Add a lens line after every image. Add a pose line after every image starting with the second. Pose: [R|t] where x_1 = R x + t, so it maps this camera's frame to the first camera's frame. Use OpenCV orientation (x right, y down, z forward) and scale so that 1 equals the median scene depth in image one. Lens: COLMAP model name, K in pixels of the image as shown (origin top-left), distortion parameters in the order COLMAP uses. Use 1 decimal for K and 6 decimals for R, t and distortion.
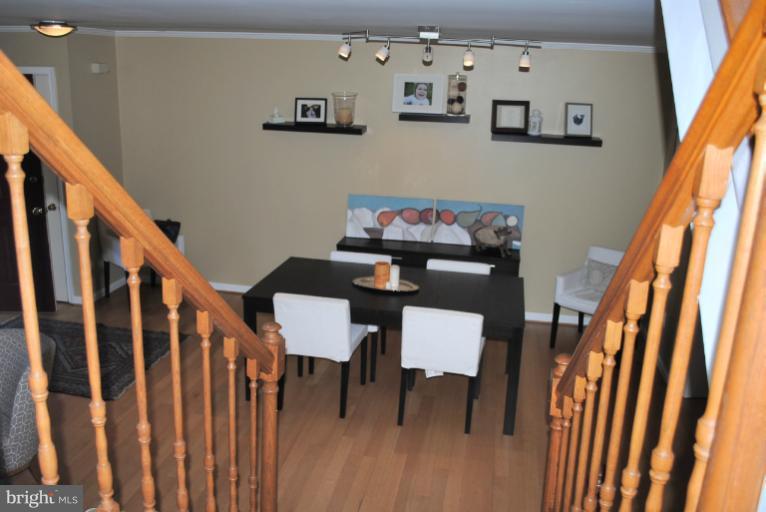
lens RADIAL K [[607.1, 0, 383.0], [0, 607.1, 256.0], [0, 0, 1]] dist [-0.074634, 0.002398]
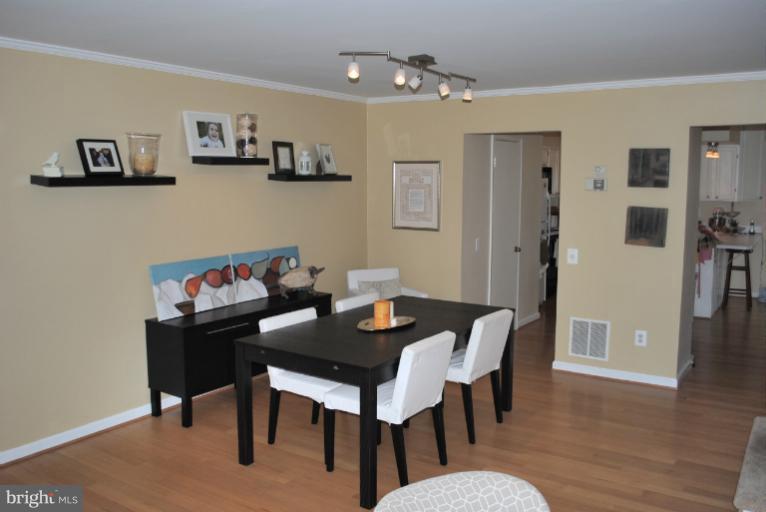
lens RADIAL K [[683.4, 0, 383.0], [0, 683.4, 256.0], [0, 0, 1]] dist [-0.082986, -0.000954]
pose [[0.384341, -0.140279, 0.912471, -0.730318], [0.269722, 0.962326, 0.034334, -0.066174], [-0.882911, 0.232918, 0.407697, 0.412271]]
